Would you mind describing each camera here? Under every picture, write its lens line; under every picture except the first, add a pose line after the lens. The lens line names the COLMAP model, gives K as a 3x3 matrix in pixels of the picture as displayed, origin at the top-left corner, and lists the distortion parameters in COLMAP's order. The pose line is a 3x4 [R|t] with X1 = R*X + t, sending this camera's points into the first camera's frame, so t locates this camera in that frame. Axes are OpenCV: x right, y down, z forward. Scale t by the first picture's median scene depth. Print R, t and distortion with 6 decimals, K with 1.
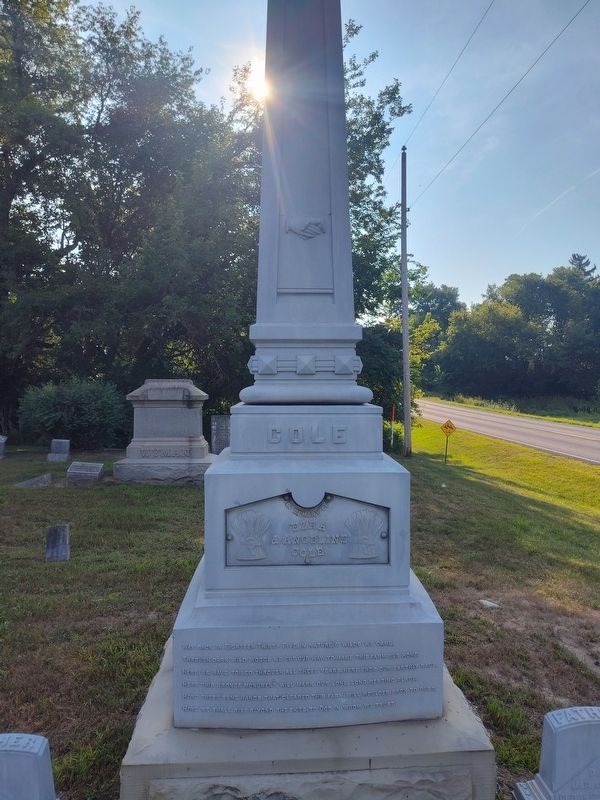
lens RADIAL K [[537.1, 0, 300.0], [0, 537.1, 400.0], [0, 0, 1]] dist [0.000075, -0.005887]
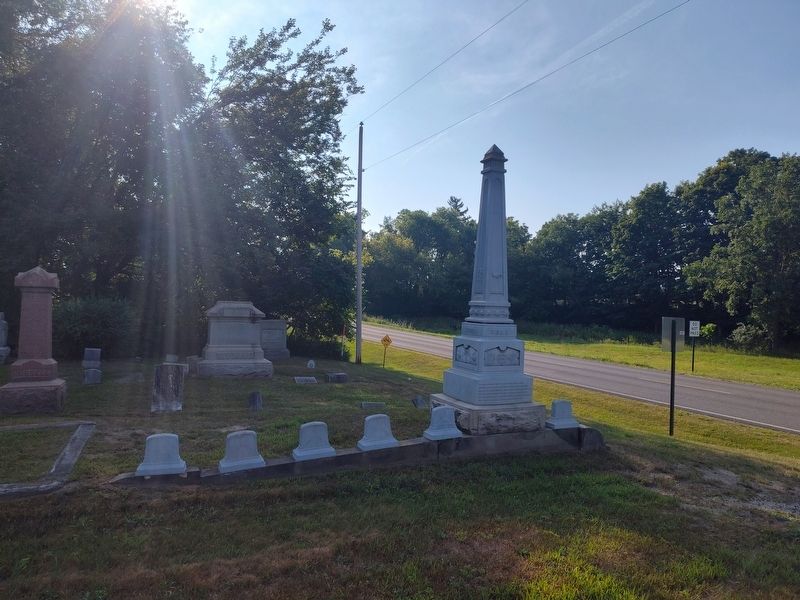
lens RADIAL K [[537.1, 0, 400.0], [0, 537.1, 300.0], [0, 0, 1]] dist [0.000075, -0.005887]
pose [[0.923451, 0.032003, 0.382379, -0.179500], [-0.019878, 0.999168, -0.035618, -0.000919], [-0.383201, 0.025291, 0.923319, -0.191546]]
